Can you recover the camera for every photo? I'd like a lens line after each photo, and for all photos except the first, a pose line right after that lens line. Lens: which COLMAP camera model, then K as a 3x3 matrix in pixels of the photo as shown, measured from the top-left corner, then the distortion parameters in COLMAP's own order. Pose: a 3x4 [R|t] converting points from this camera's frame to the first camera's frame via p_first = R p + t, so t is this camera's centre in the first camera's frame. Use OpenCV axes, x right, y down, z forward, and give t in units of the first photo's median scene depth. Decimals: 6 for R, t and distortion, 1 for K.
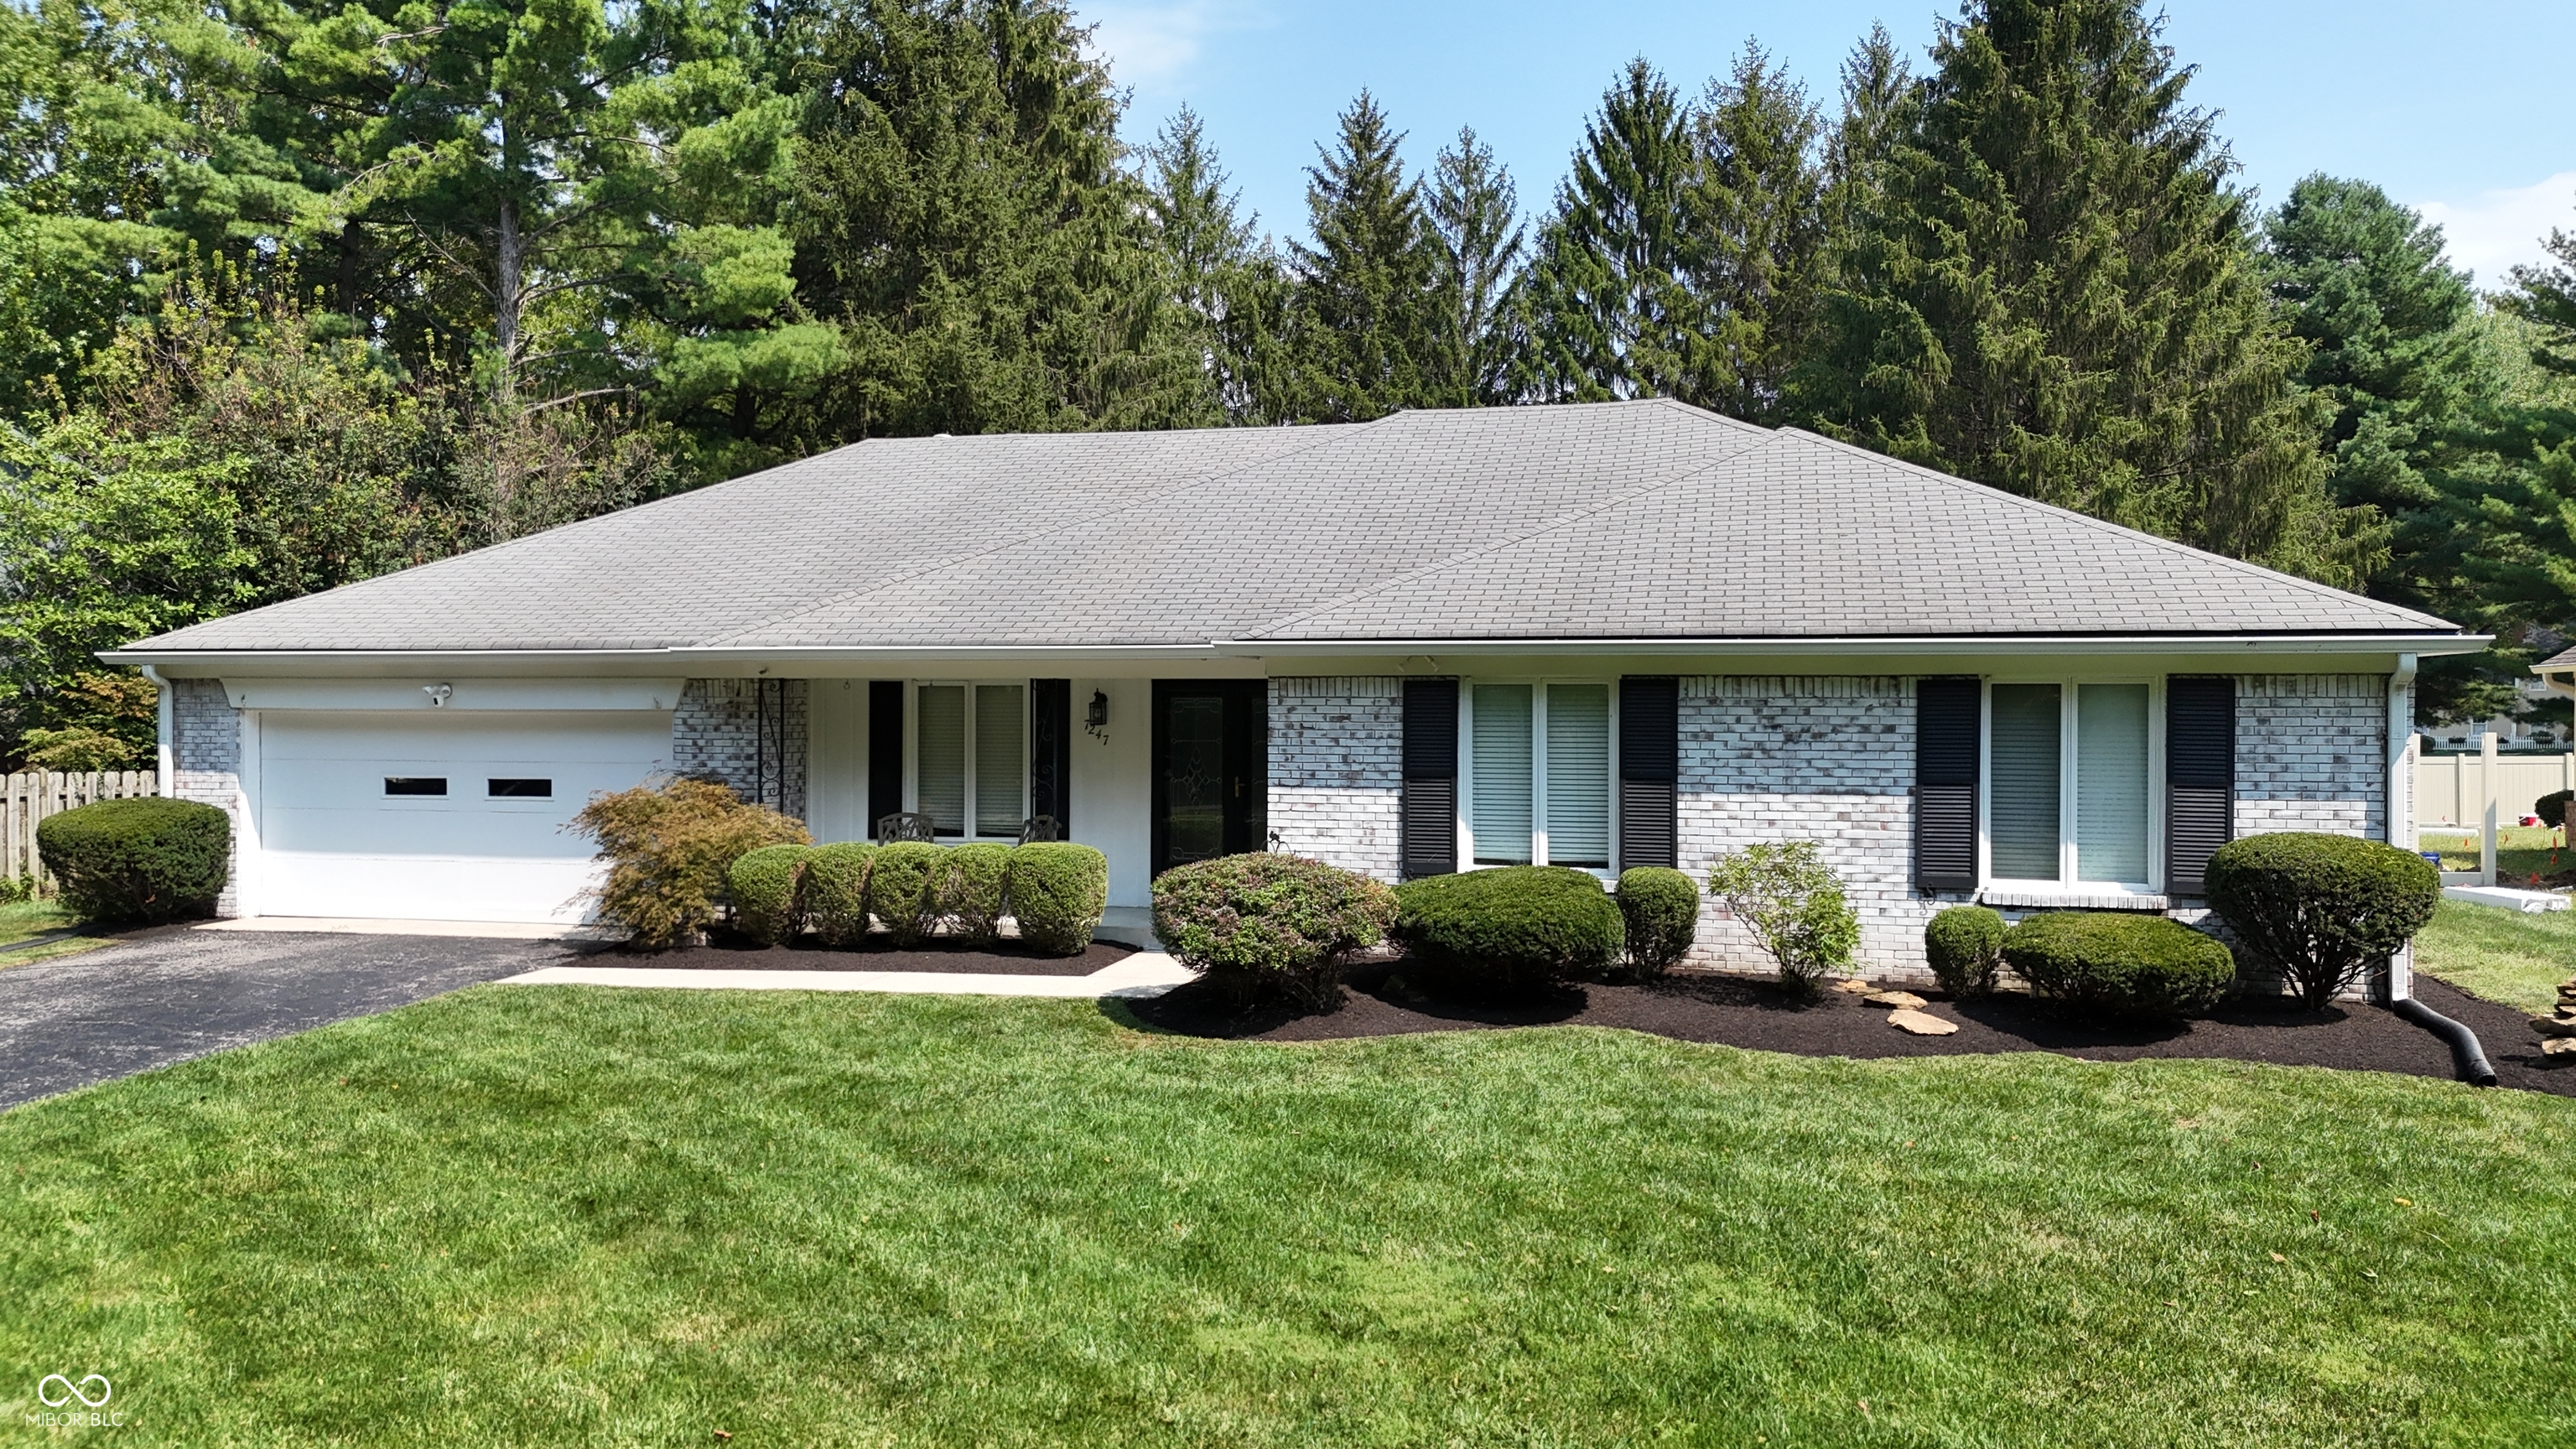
lens RADIAL K [[2040.9, 0, 1290.6], [0, 2040.9, 722.1], [0, 0, 1]] dist [0.017035, 0.002446]
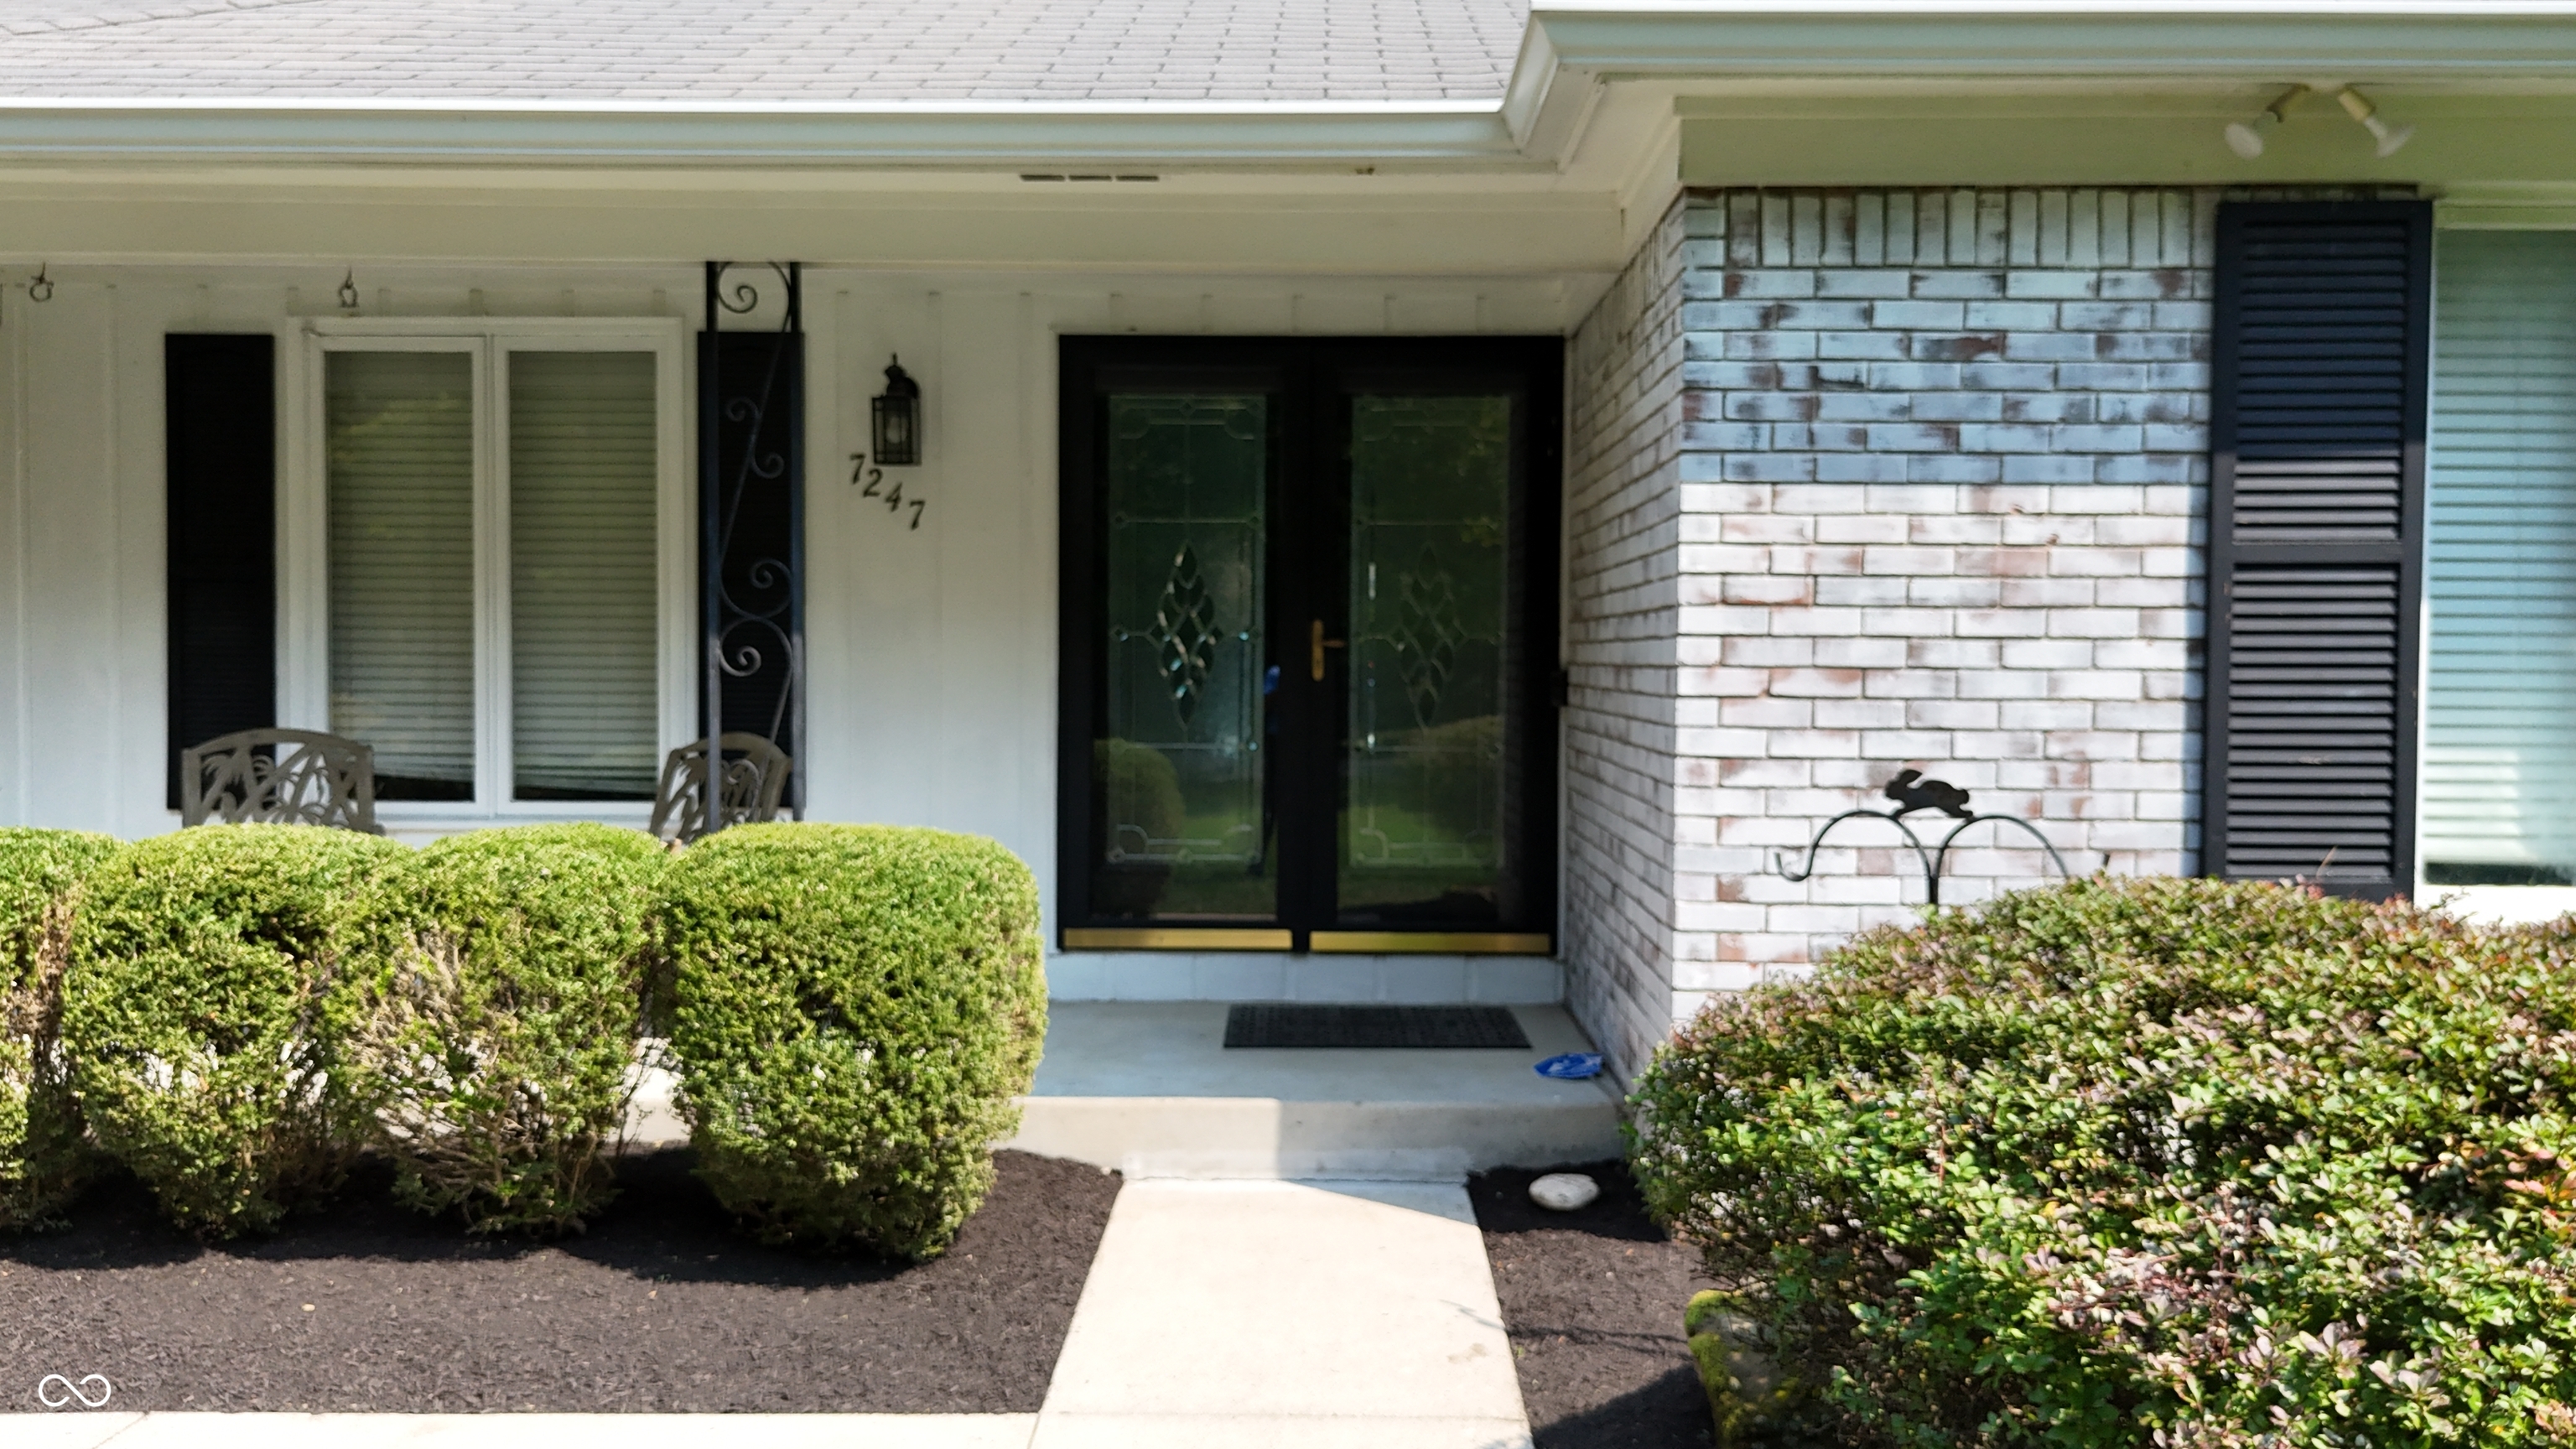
lens RADIAL K [[2040.9, 0, 1285.1], [0, 2040.9, 729.0], [0, 0, 1]] dist [0.017035, 0.002446]
pose [[0.976862, -0.001921, 0.213860, -0.118677], [-0.003847, 0.999640, 0.026555, 0.040928], [-0.213834, -0.026763, 0.976503, 0.751536]]
